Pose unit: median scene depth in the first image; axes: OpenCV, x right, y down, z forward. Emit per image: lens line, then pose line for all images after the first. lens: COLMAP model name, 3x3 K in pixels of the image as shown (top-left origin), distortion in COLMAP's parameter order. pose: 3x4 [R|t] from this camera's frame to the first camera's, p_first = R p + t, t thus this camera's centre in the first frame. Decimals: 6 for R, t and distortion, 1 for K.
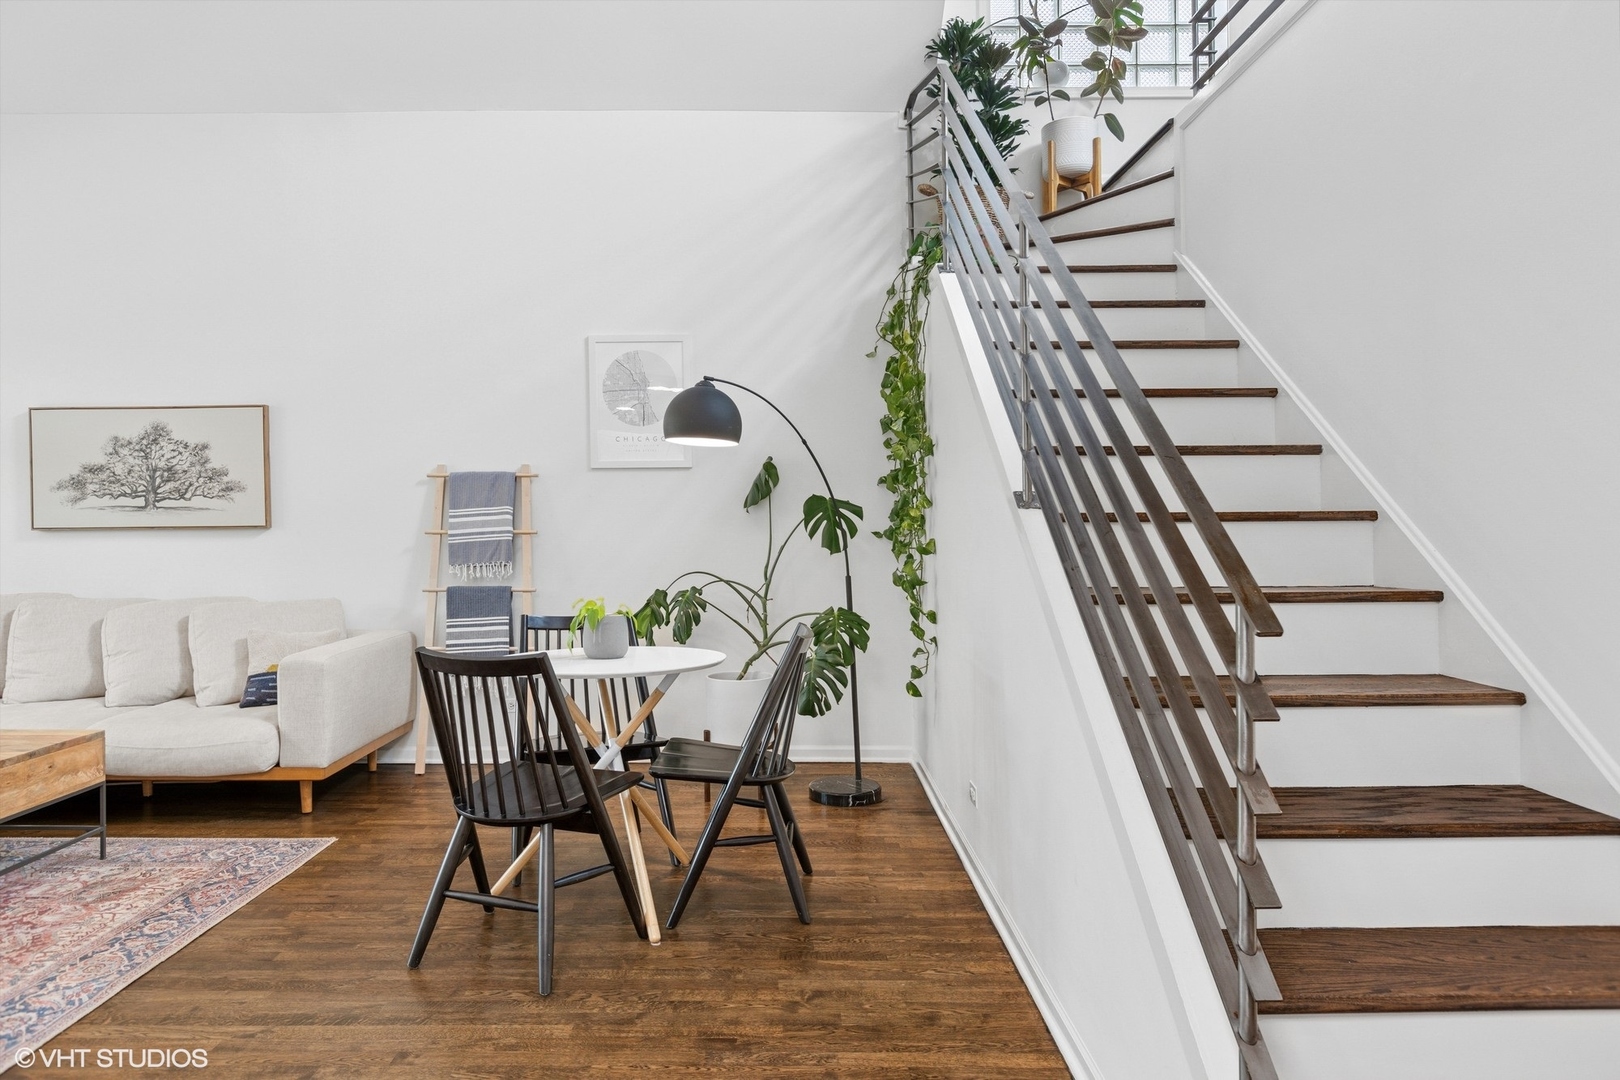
lens RADIAL K [[1020.2, 0, 783.9], [0, 1020.2, 533.1], [0, 0, 1]] dist [-0.011399, 0.002314]
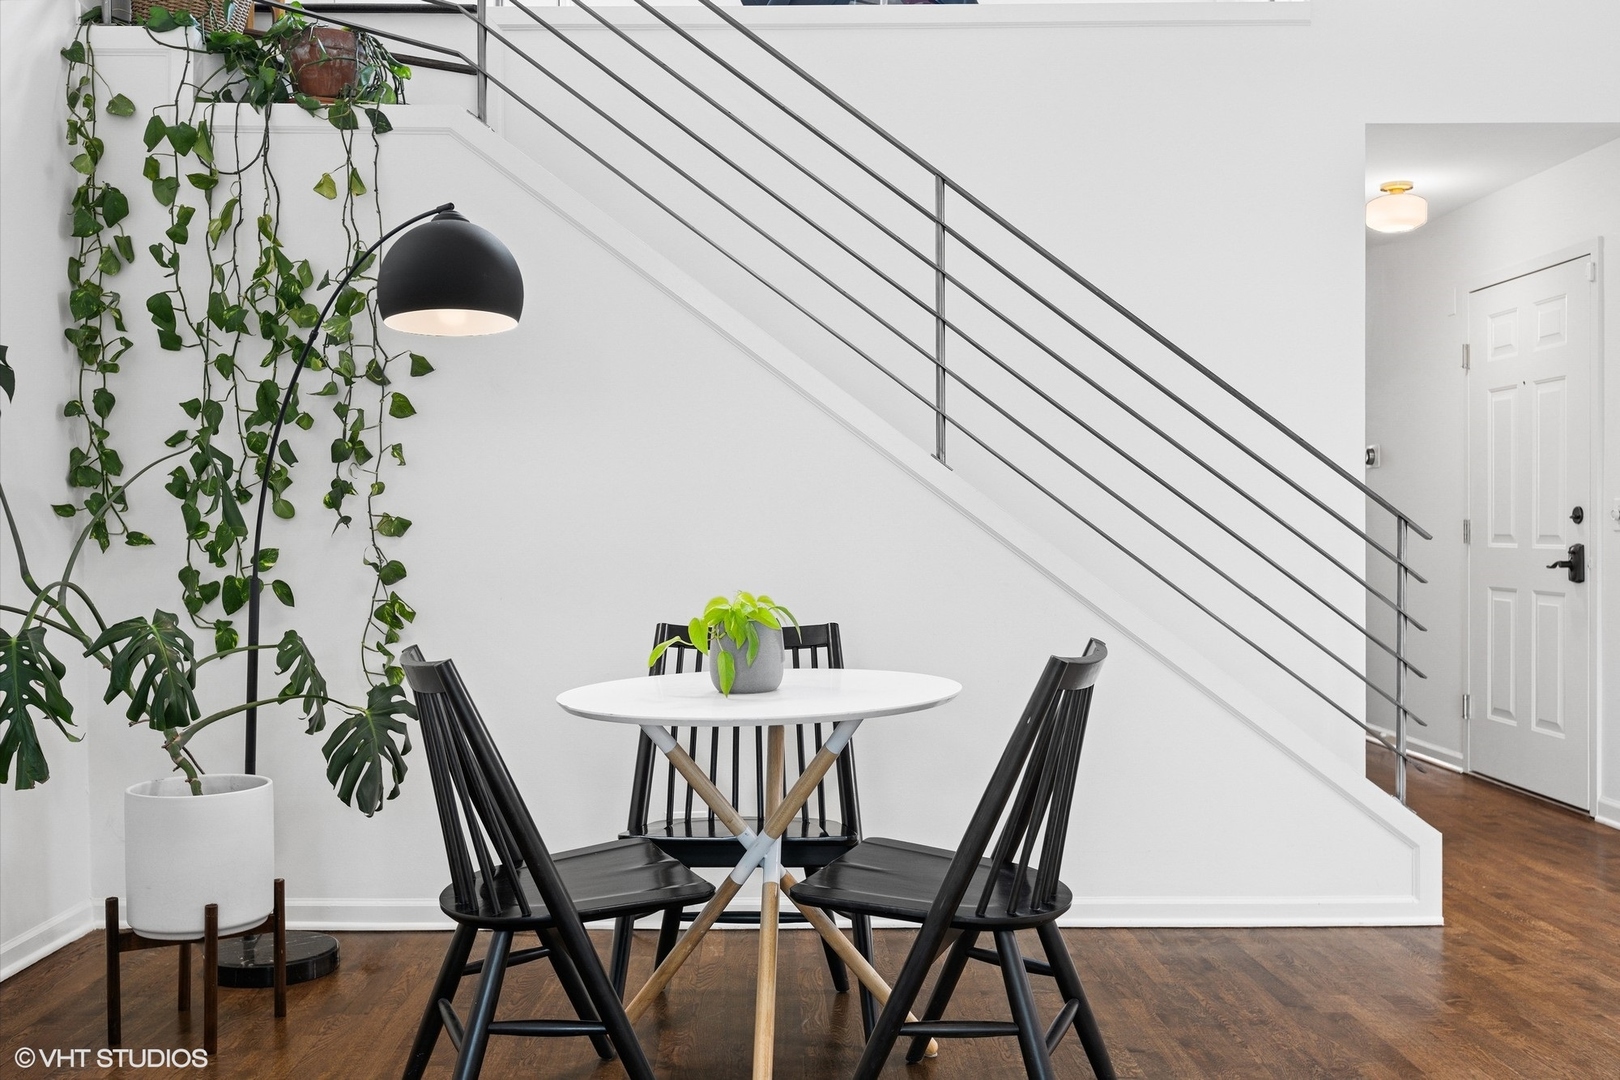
lens RADIAL K [[1489.7, 0, 802.7], [0, 1489.7, 543.5], [0, 0, 1]] dist [0.015001, 0.000000]
pose [[-0.021623, -0.006224, 0.999747, -0.762621], [0.017772, 0.999820, 0.006609, 0.024117], [-0.999608, 0.017911, -0.021508, 0.723634]]
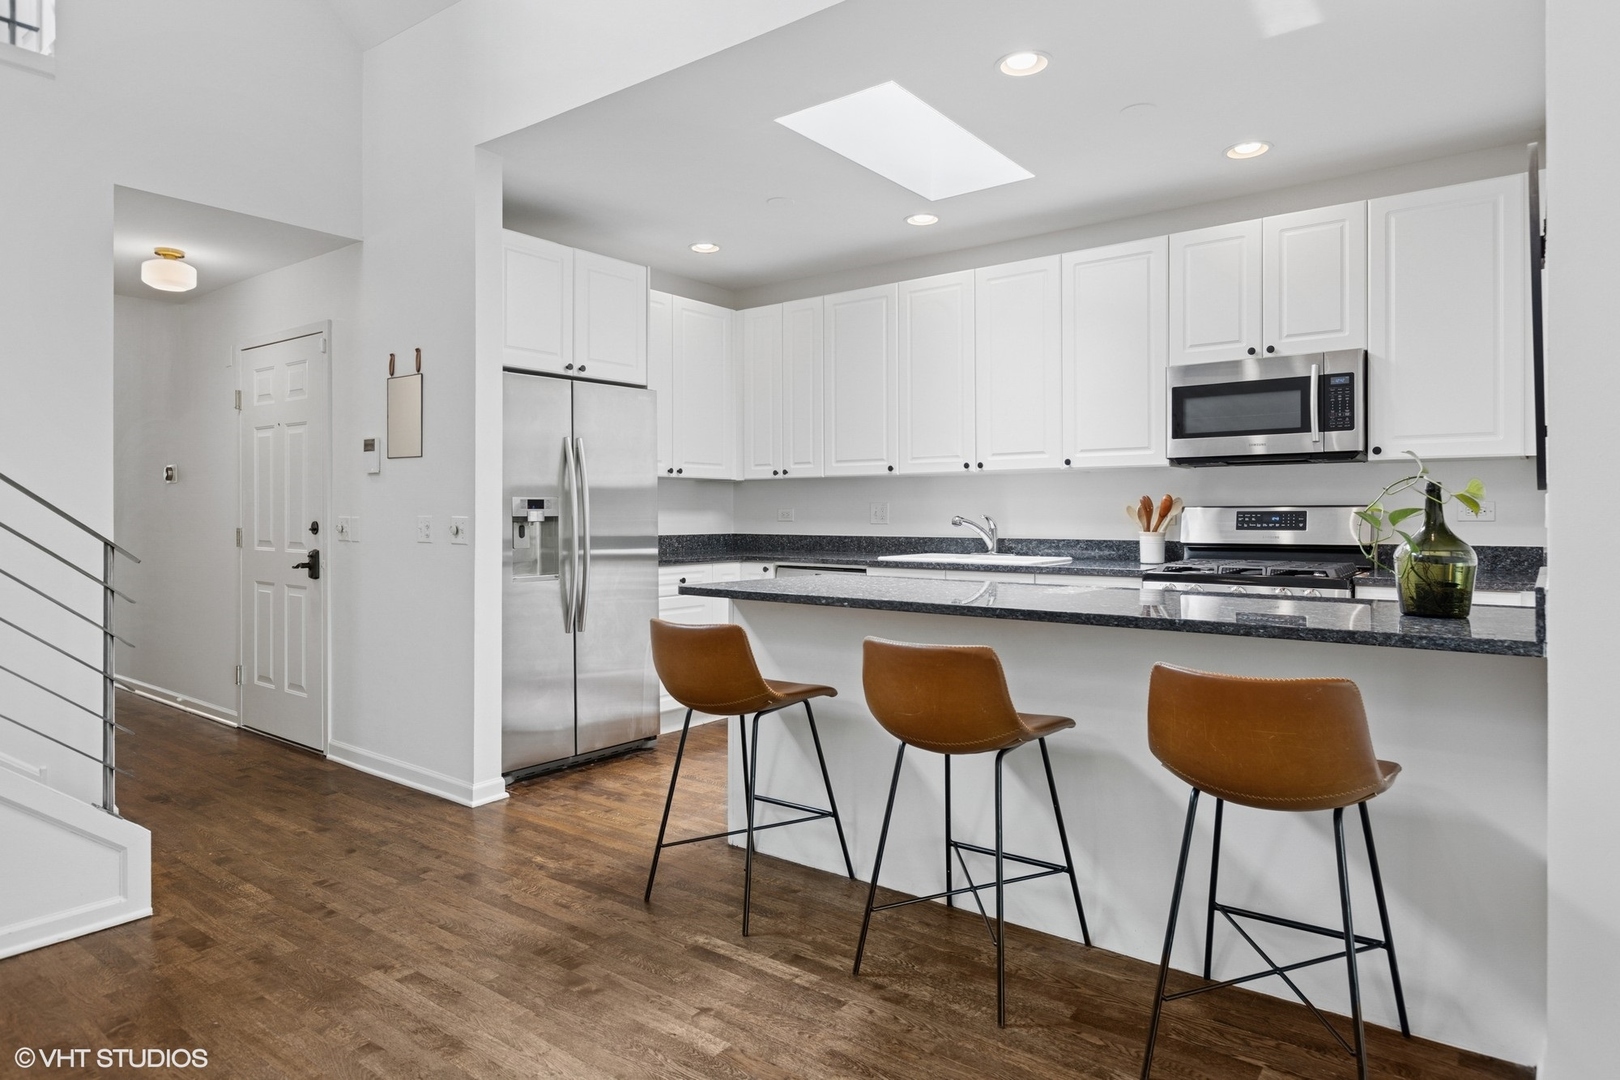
lens RADIAL K [[963.1, 0, 795.3], [0, 963.1, 511.1], [0, 0, 1]] dist [-0.006396, -0.003403]
pose [[-0.785643, 0.005591, 0.618655, -0.590905], [0.012188, 0.999905, 0.006441, 0.000461], [-0.618561, 0.012601, -0.785636, 0.545858]]
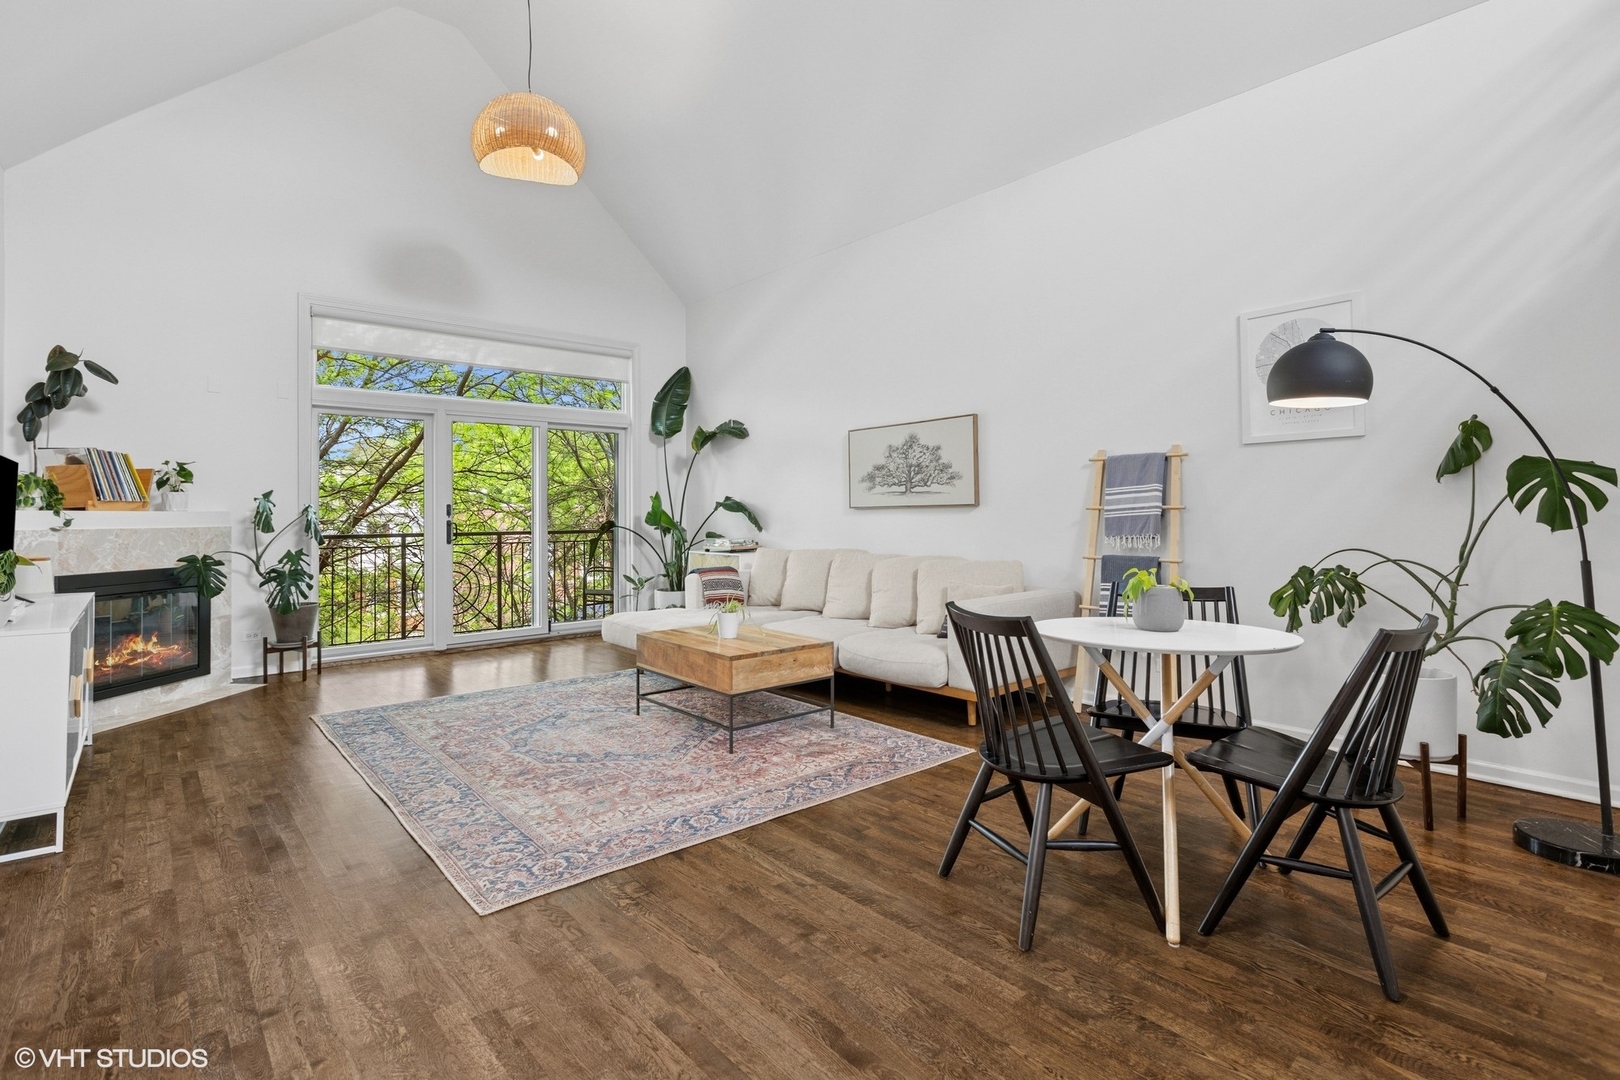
lens RADIAL K [[772.6, 0, 796.0], [0, 772.6, 505.9], [0, 0, 1]] dist [0.010419, -0.005082]
pose [[0.650213, -0.008862, -0.759701, 0.122660], [-0.003349, 0.999889, -0.014531, 0.012002], [0.759745, 0.011993, 0.650111, 0.182626]]
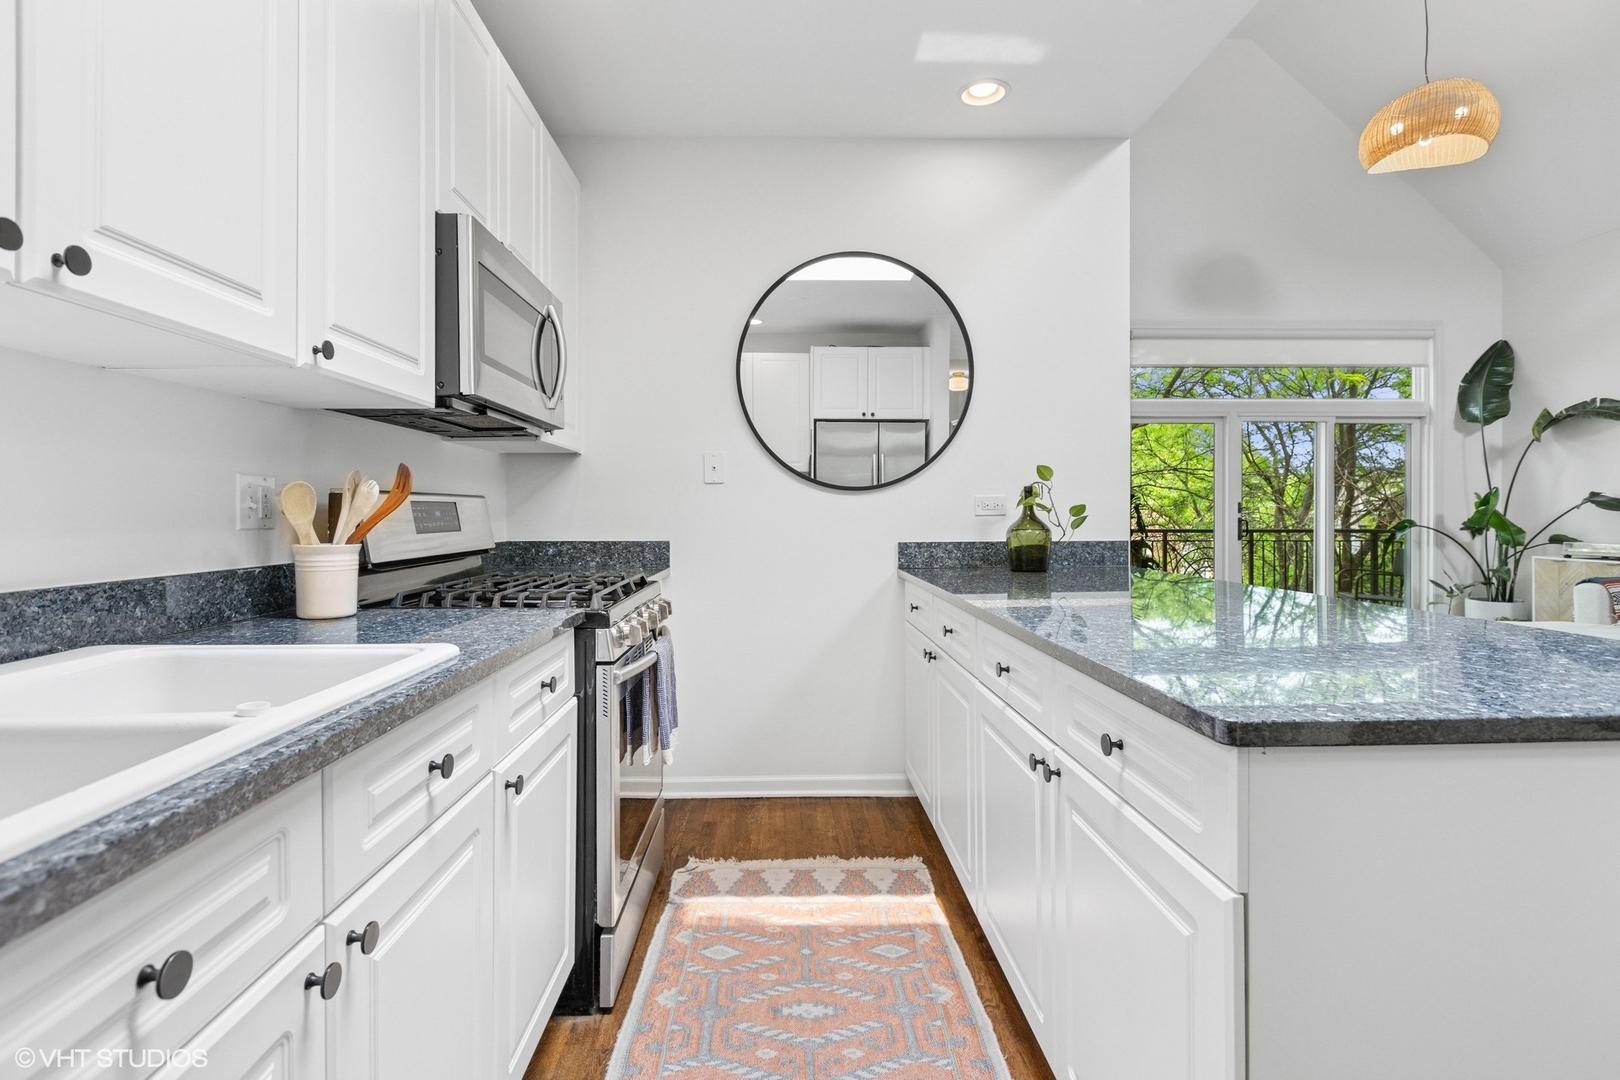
lens RADIAL K [[772.6, 0, 799.3], [0, 772.6, 526.5], [0, 0, 1]] dist [0.010419, -0.005082]
pose [[0.027030, 0.019922, -0.999436, 0.101568], [-0.009176, 0.999764, 0.019680, 0.015902], [0.999593, 0.008639, 0.027206, -0.270843]]
